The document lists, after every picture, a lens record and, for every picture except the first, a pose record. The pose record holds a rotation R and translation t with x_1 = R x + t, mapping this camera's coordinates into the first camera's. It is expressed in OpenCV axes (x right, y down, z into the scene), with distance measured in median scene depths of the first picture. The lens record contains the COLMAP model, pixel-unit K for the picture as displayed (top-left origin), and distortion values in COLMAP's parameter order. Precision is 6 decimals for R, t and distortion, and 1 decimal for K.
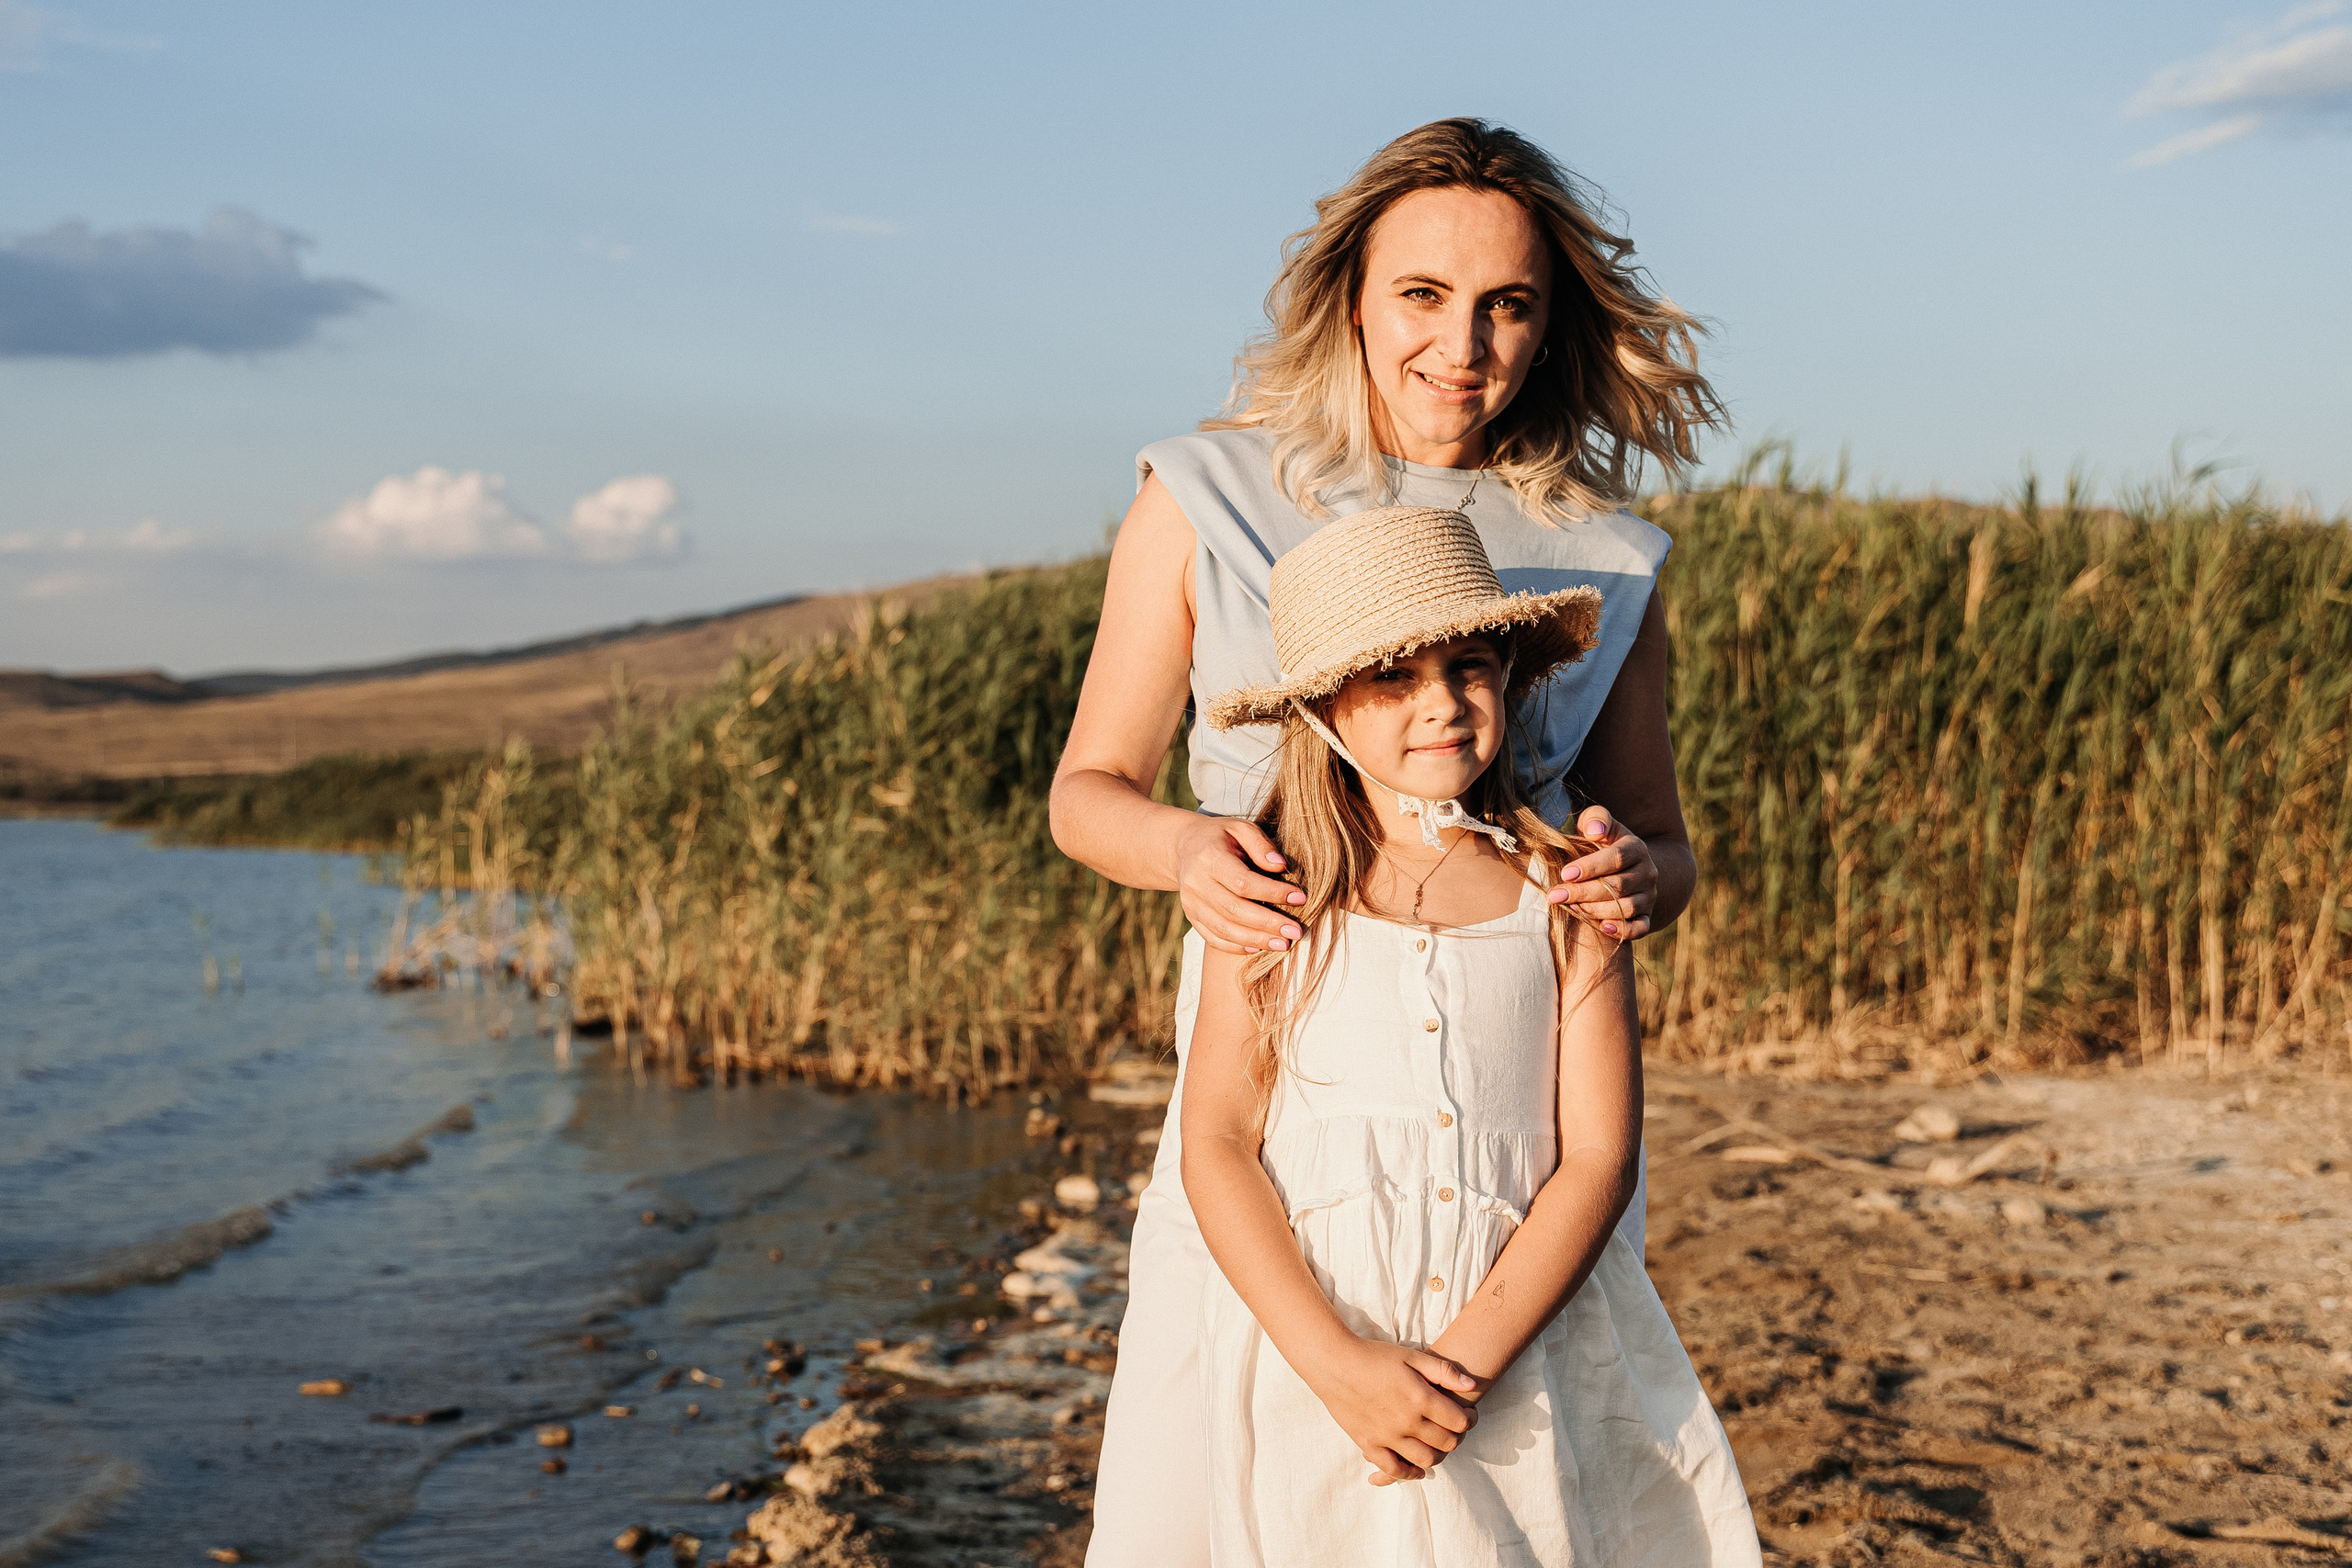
lens RADIAL K [[2960.6, 0, 1176.0], [0, 2960.6, 784.0], [0, 0, 1]] dist [0.004321, -0.000754]
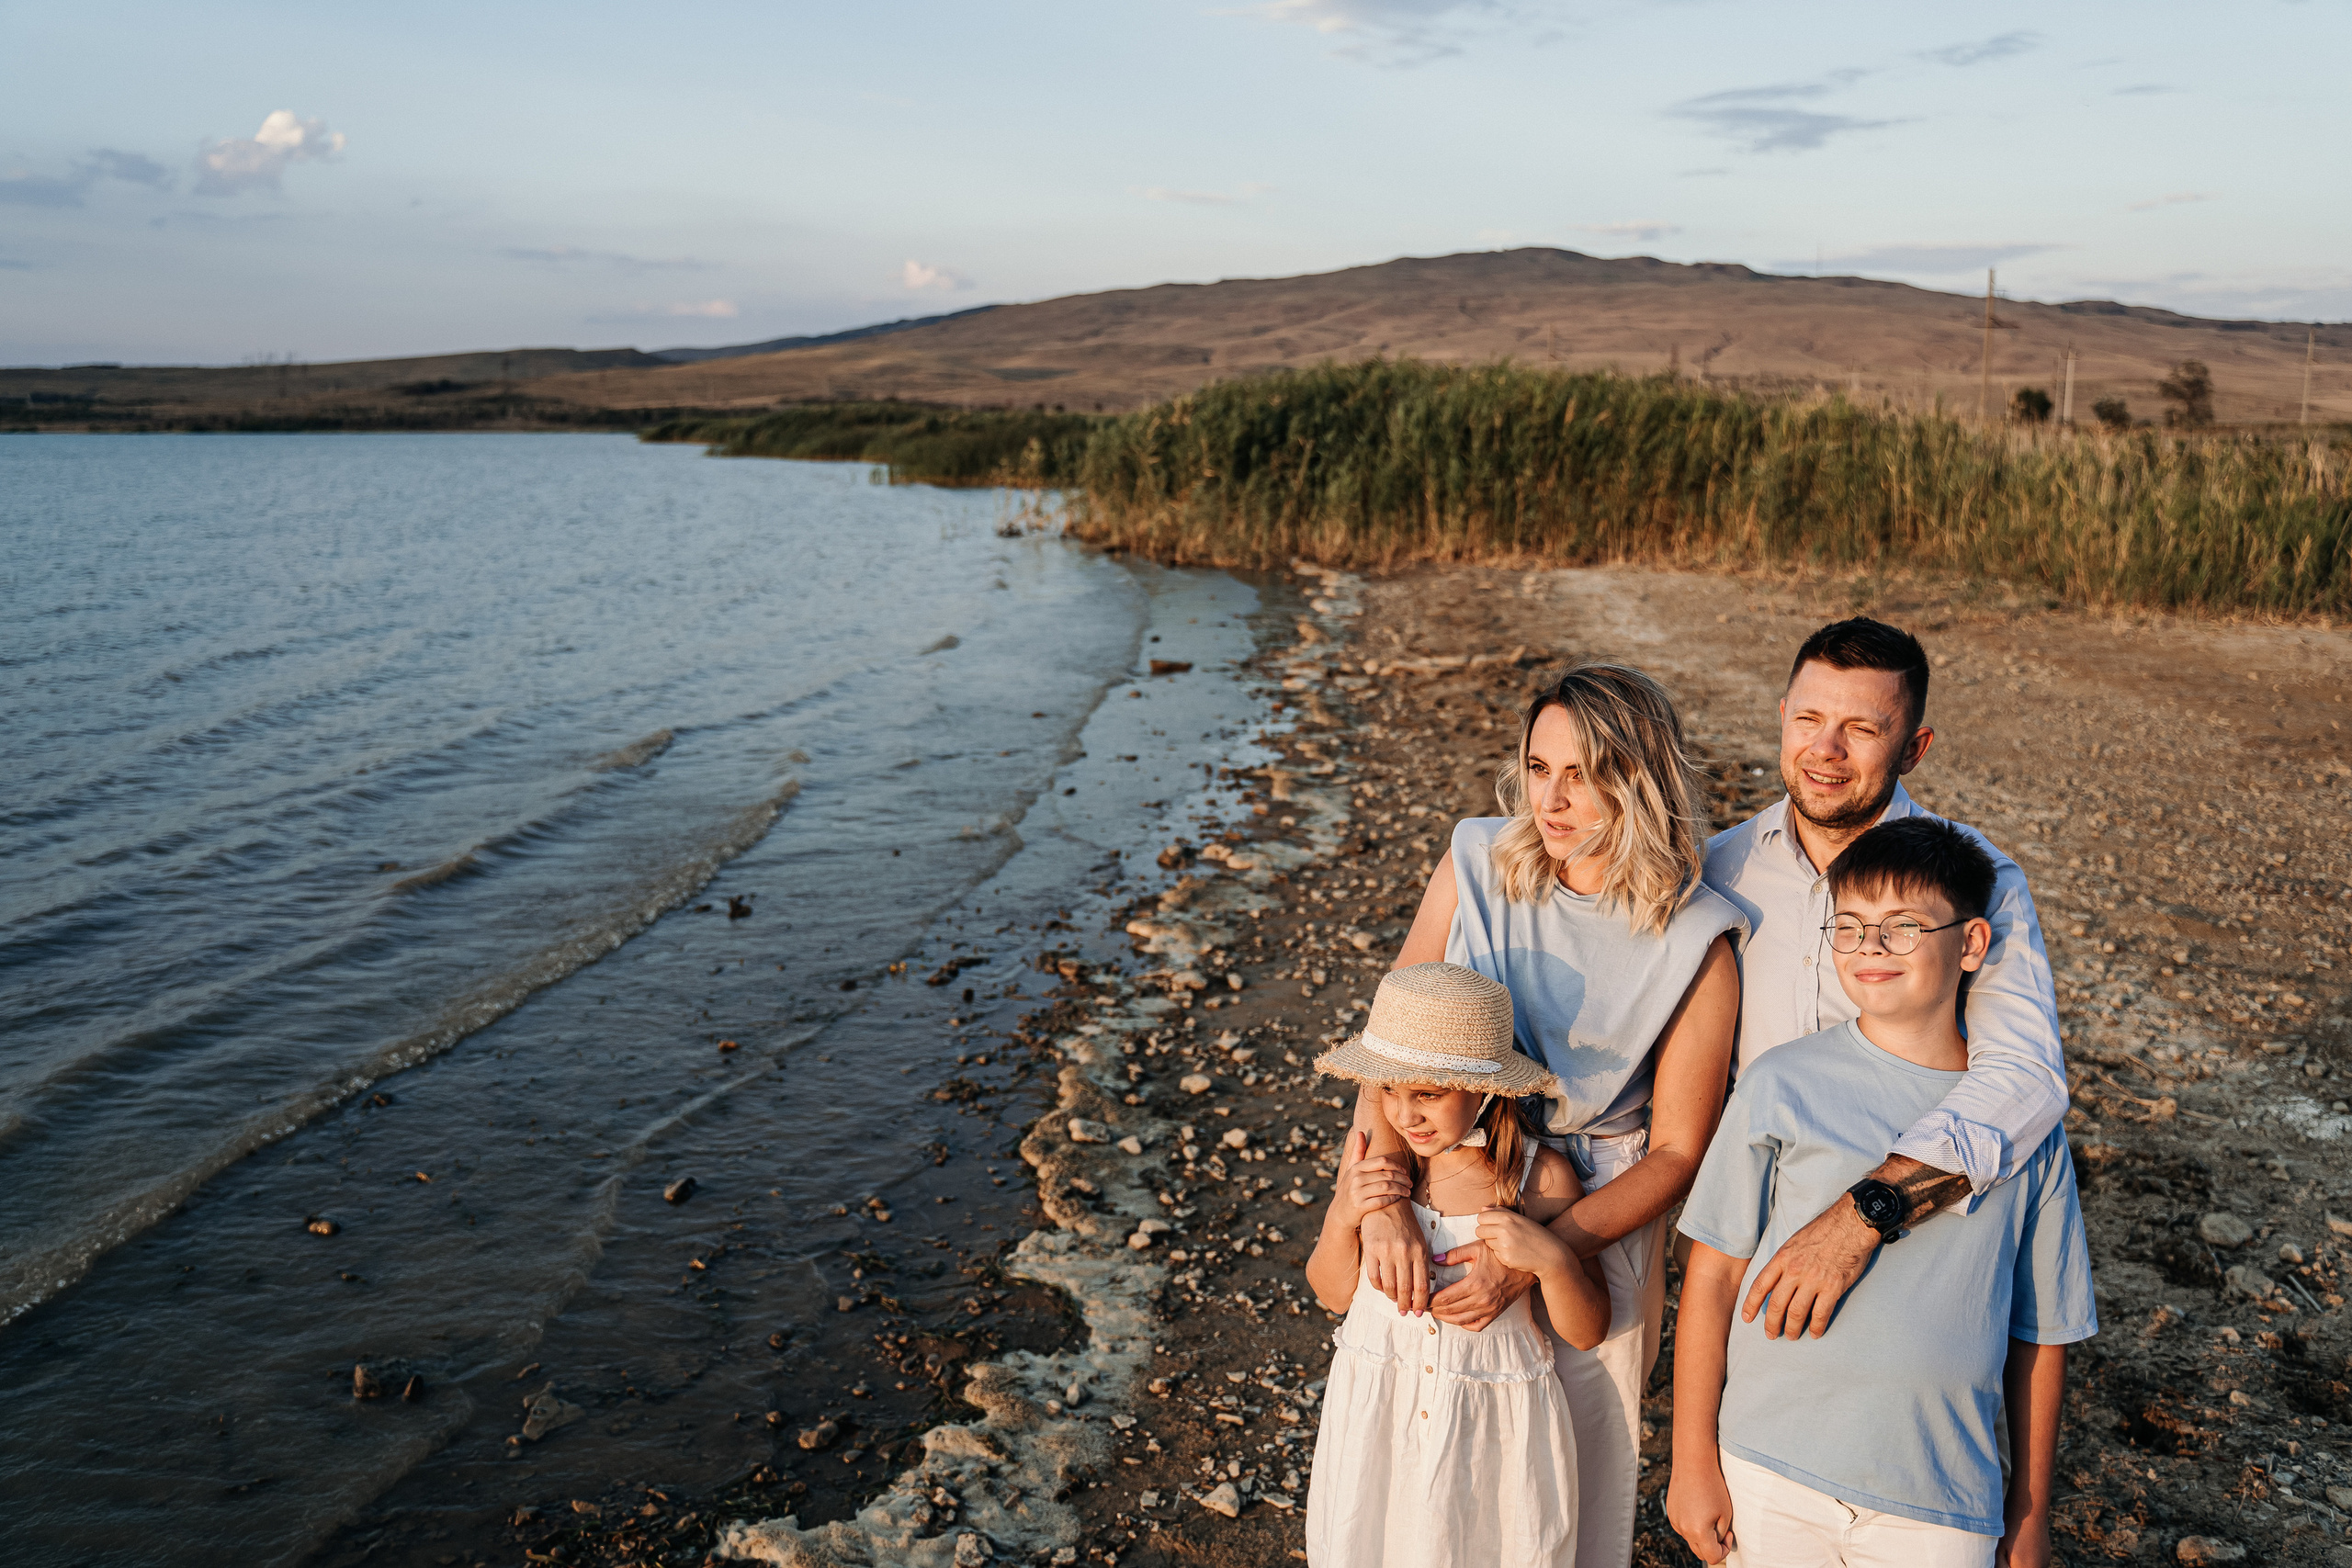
lens RADIAL K [[1904.6, 0, 1176.0], [0, 1904.6, 784.0], [0, 0, 1]] dist [-0.115852, 0.099994]
pose [[0.999871, 0.015679, -0.003401, -0.018078], [-0.014700, 0.980229, 0.197320, -0.009722], [0.006428, -0.197244, 0.980333, -0.140360]]
